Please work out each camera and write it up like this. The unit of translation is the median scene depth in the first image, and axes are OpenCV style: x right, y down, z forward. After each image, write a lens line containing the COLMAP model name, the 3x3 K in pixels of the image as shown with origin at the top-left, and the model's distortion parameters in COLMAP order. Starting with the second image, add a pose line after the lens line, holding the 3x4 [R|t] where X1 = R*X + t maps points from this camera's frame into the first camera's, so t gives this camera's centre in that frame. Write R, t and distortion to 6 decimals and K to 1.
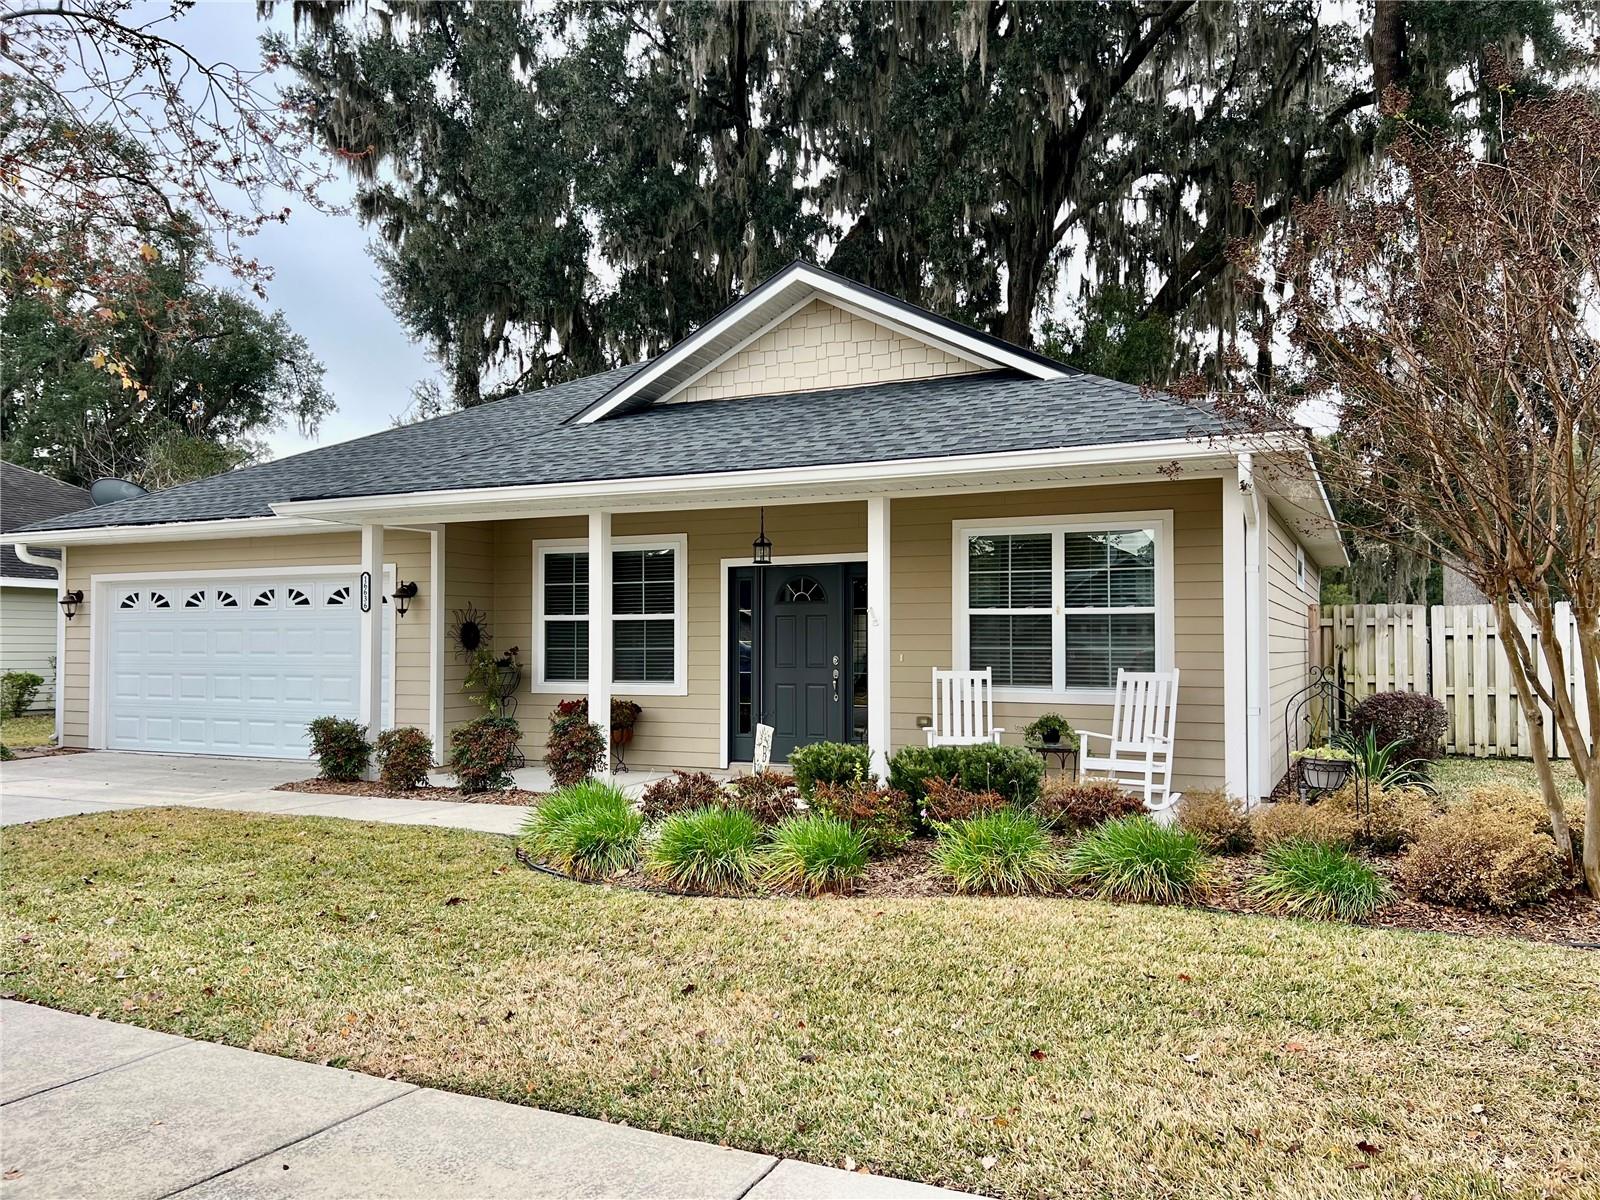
lens RADIAL K [[1207.9, 0, 800.8], [0, 1207.9, 599.2], [0, 0, 1]] dist [0.050815, -0.046022]
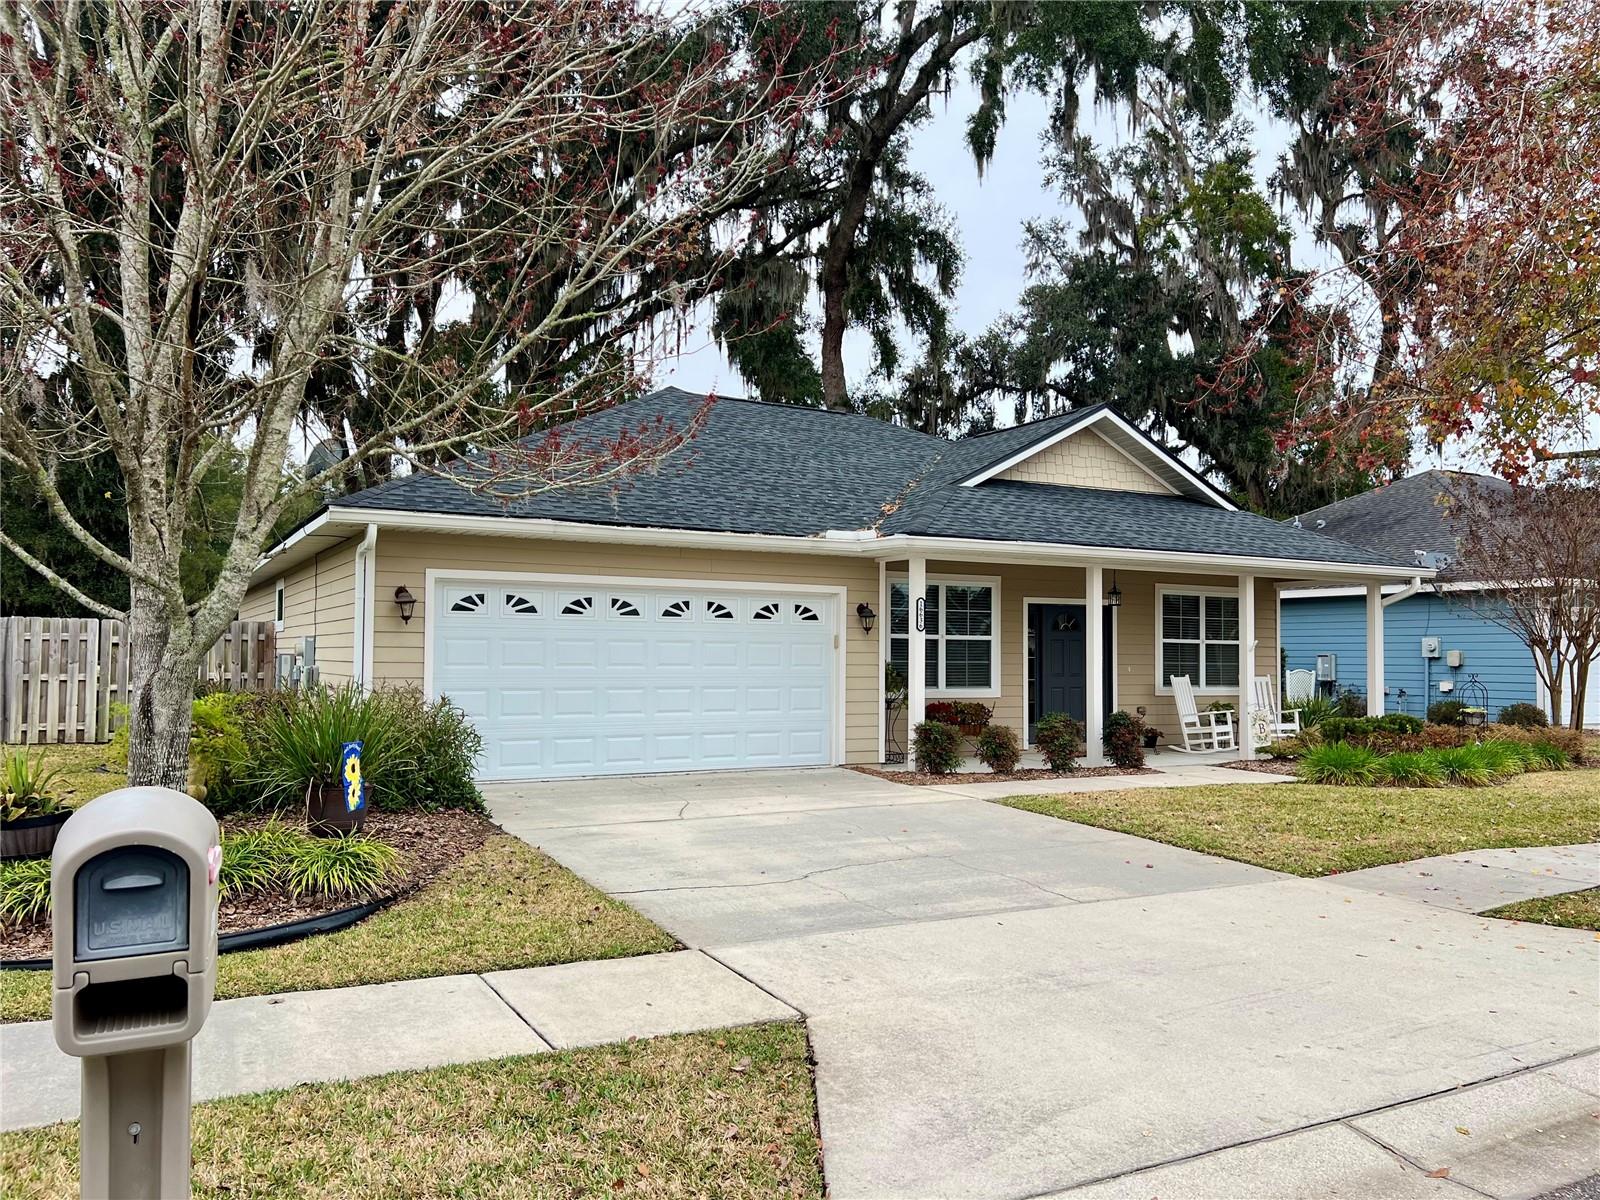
lens RADIAL K [[1207.9, 0, 809.2], [0, 1207.9, 603.7], [0, 0, 1]] dist [0.050815, -0.046022]
pose [[0.583851, 0.042618, 0.810742, -1.352230], [-0.035516, 0.999006, -0.026938, 0.020142], [-0.811084, -0.013066, 0.584784, 0.399025]]
